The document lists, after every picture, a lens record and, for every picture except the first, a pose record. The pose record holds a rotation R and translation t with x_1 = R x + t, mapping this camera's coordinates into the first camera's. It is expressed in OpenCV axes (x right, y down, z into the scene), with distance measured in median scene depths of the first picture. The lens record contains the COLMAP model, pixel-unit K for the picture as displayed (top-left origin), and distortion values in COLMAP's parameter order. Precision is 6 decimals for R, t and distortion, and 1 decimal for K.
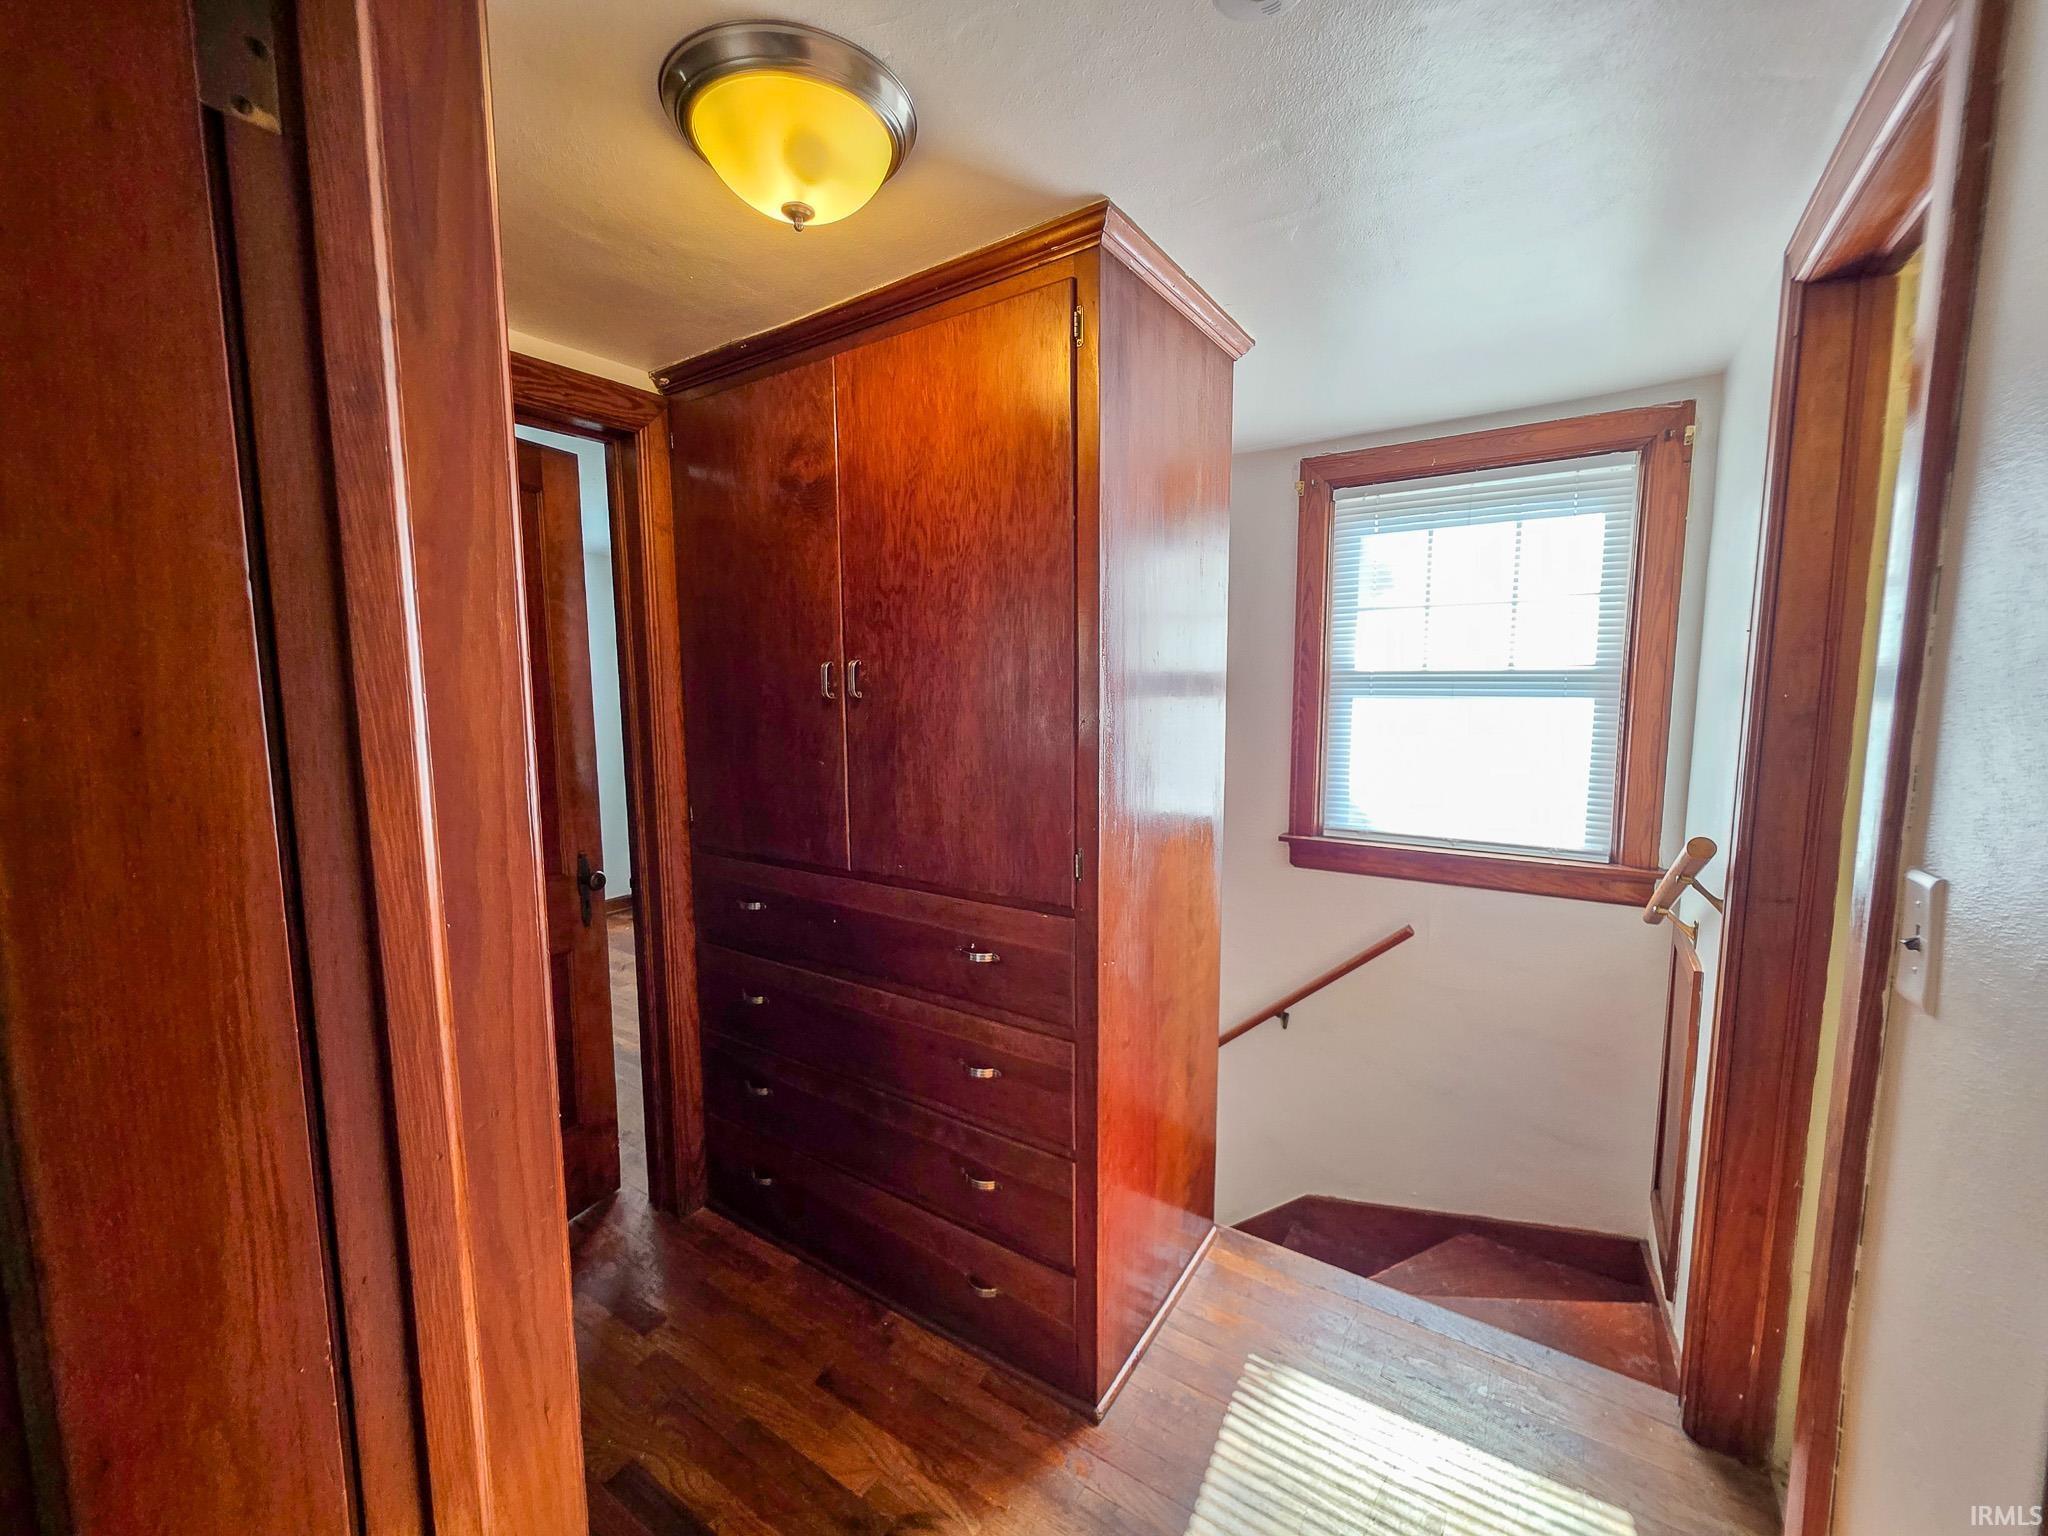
lens RADIAL K [[819.6, 0, 1030.2], [0, 819.6, 759.4], [0, 0, 1]] dist [-0.002988, 0.000140]
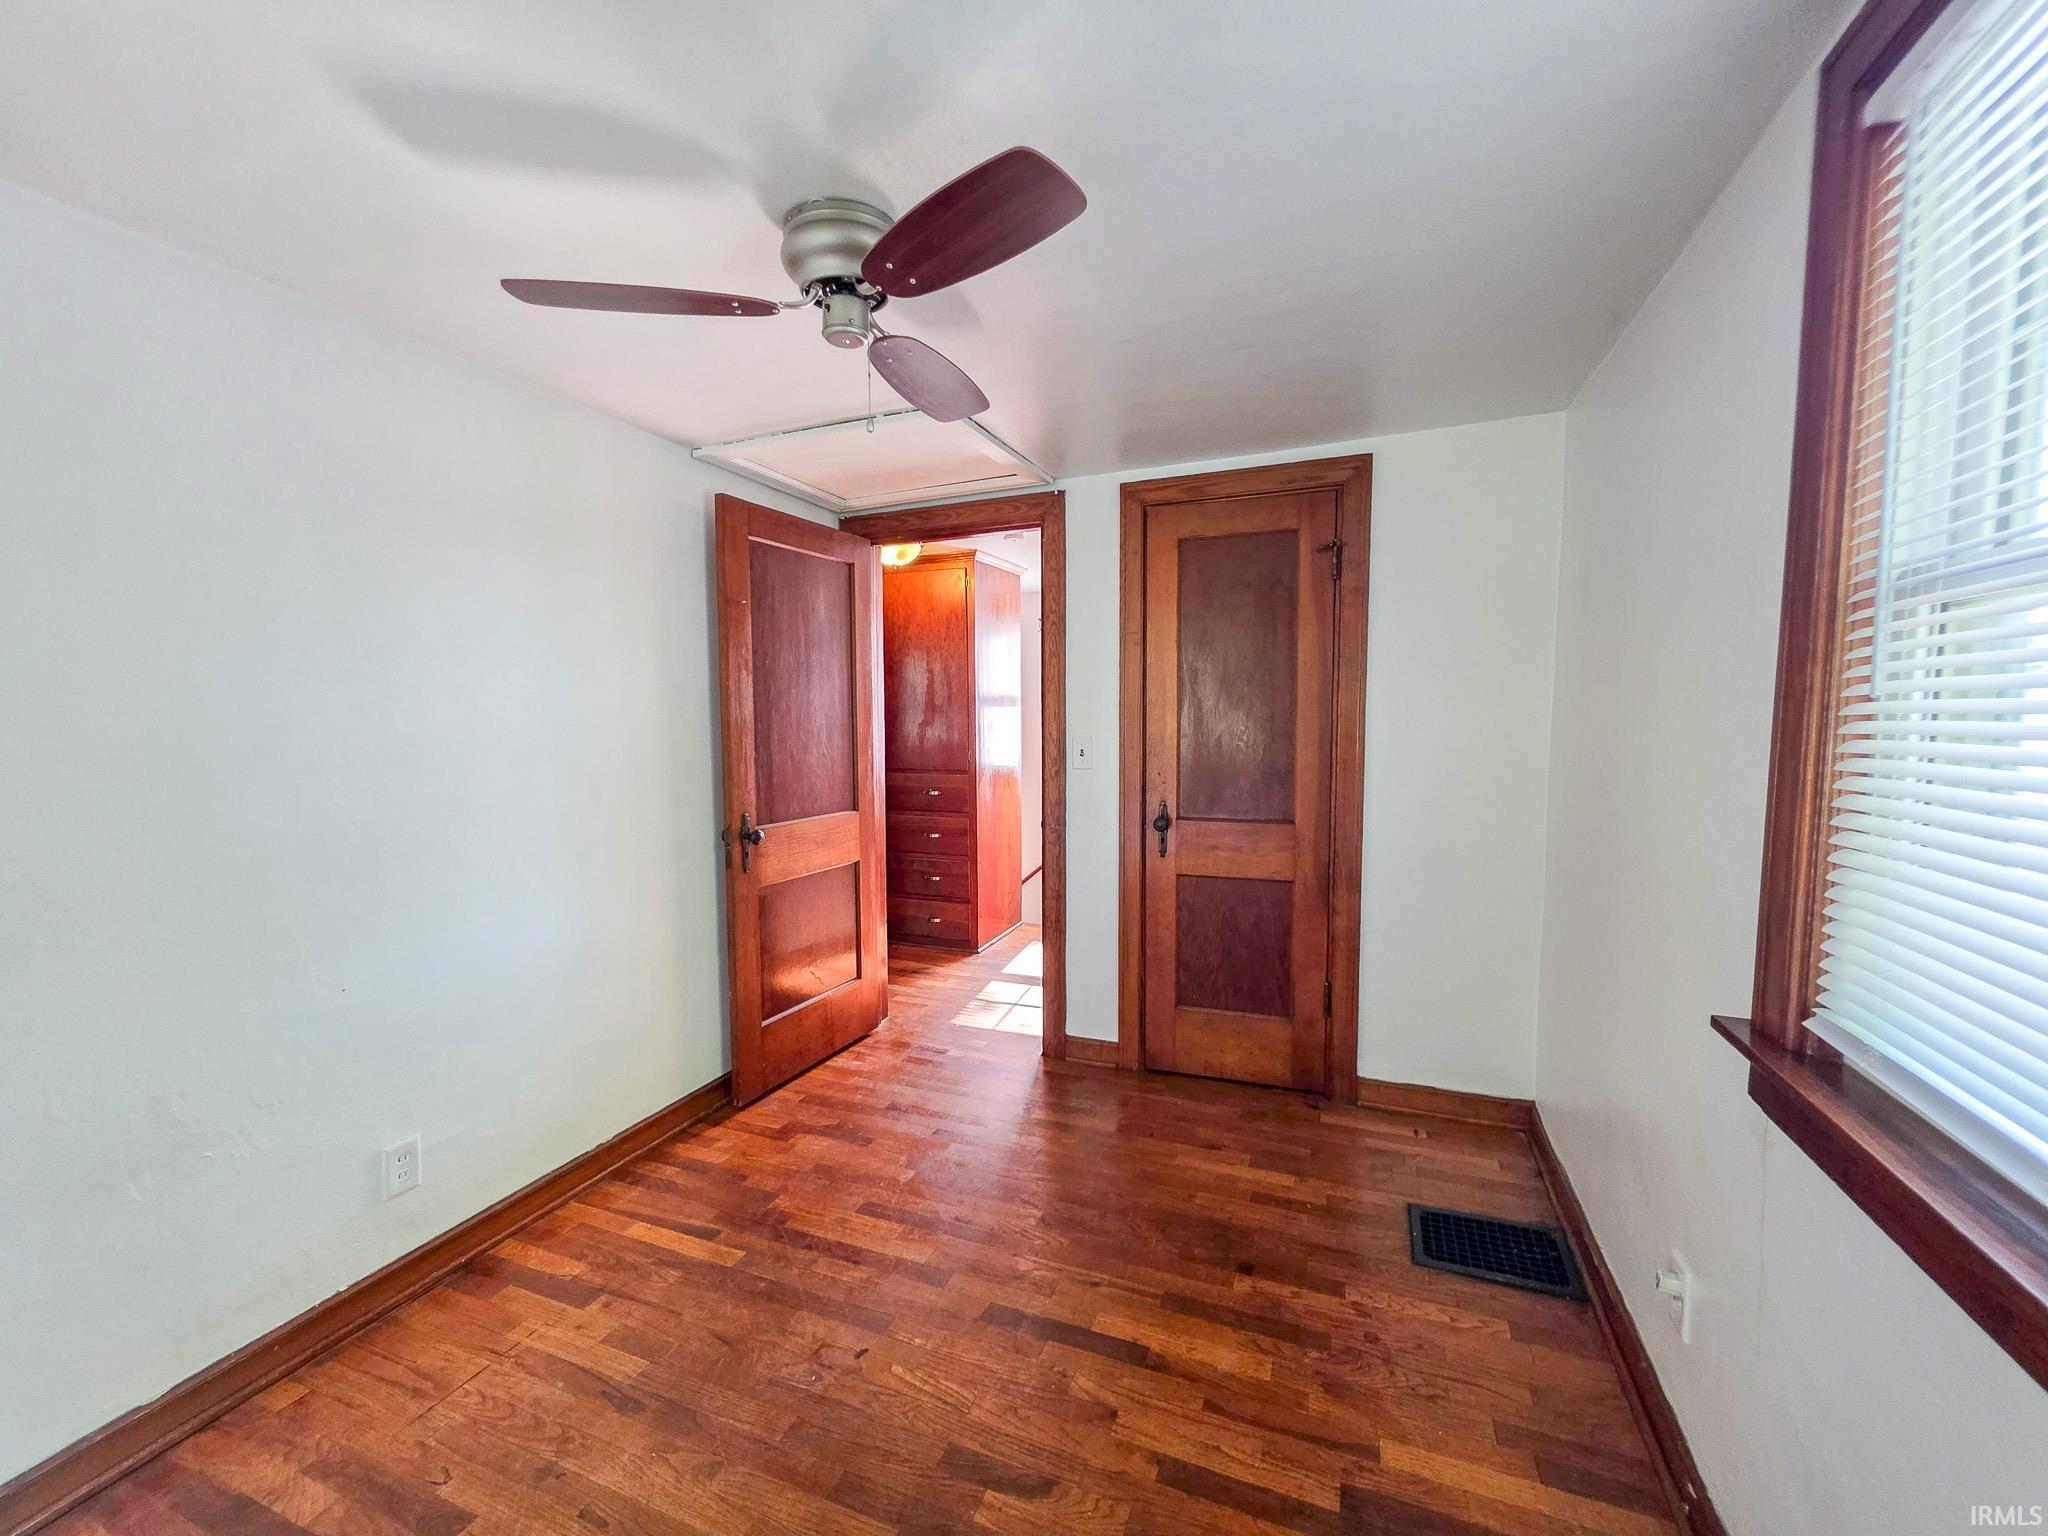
lens RADIAL K [[819.6, 0, 1024.4], [0, 819.6, 773.1], [0, 0, 1]] dist [-0.002988, 0.000140]
pose [[0.979637, -0.011634, 0.200439, -0.317734], [0.020494, 0.998899, -0.042188, 0.298150], [-0.199728, 0.045437, 0.978797, -1.807645]]
